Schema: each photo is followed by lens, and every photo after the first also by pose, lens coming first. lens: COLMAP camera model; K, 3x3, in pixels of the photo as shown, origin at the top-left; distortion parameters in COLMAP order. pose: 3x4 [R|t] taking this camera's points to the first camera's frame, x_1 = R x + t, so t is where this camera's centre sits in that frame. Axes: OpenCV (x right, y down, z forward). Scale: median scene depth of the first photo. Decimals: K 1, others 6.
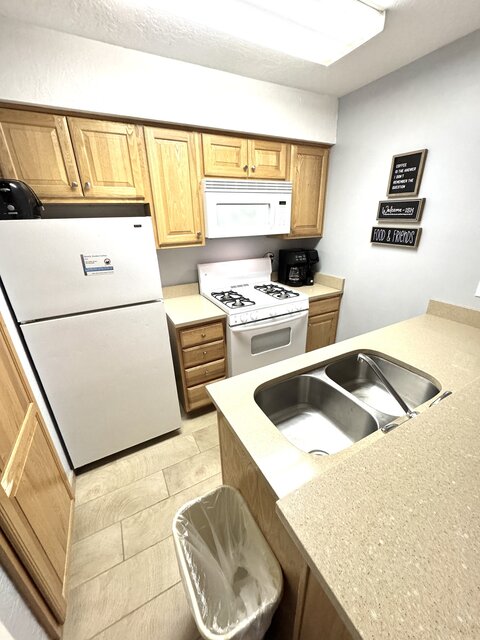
lens RADIAL K [[255.4, 0, 241.1], [0, 255.4, 320.4], [0, 0, 1]] dist [-0.002815, 0.000029]
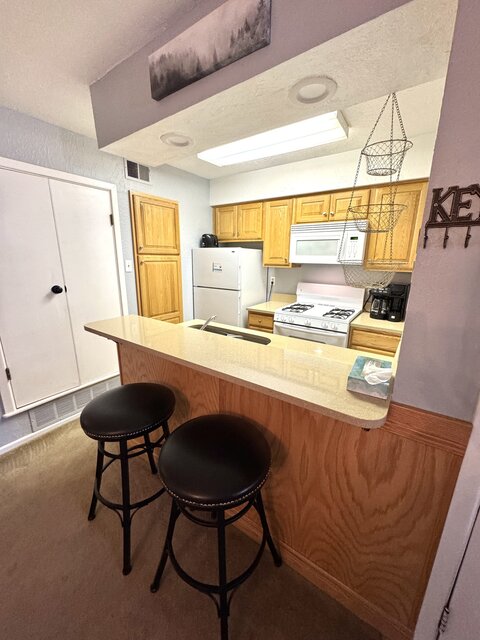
lens RADIAL K [[255.4, 0, 239.4], [0, 255.4, 320.3], [0, 0, 1]] dist [-0.002815, 0.000029]
pose [[0.449522, 0.243340, -0.859486, 1.161558], [-0.357534, 0.930759, 0.076524, -0.020981], [0.818596, 0.272897, 0.505399, 0.107942]]
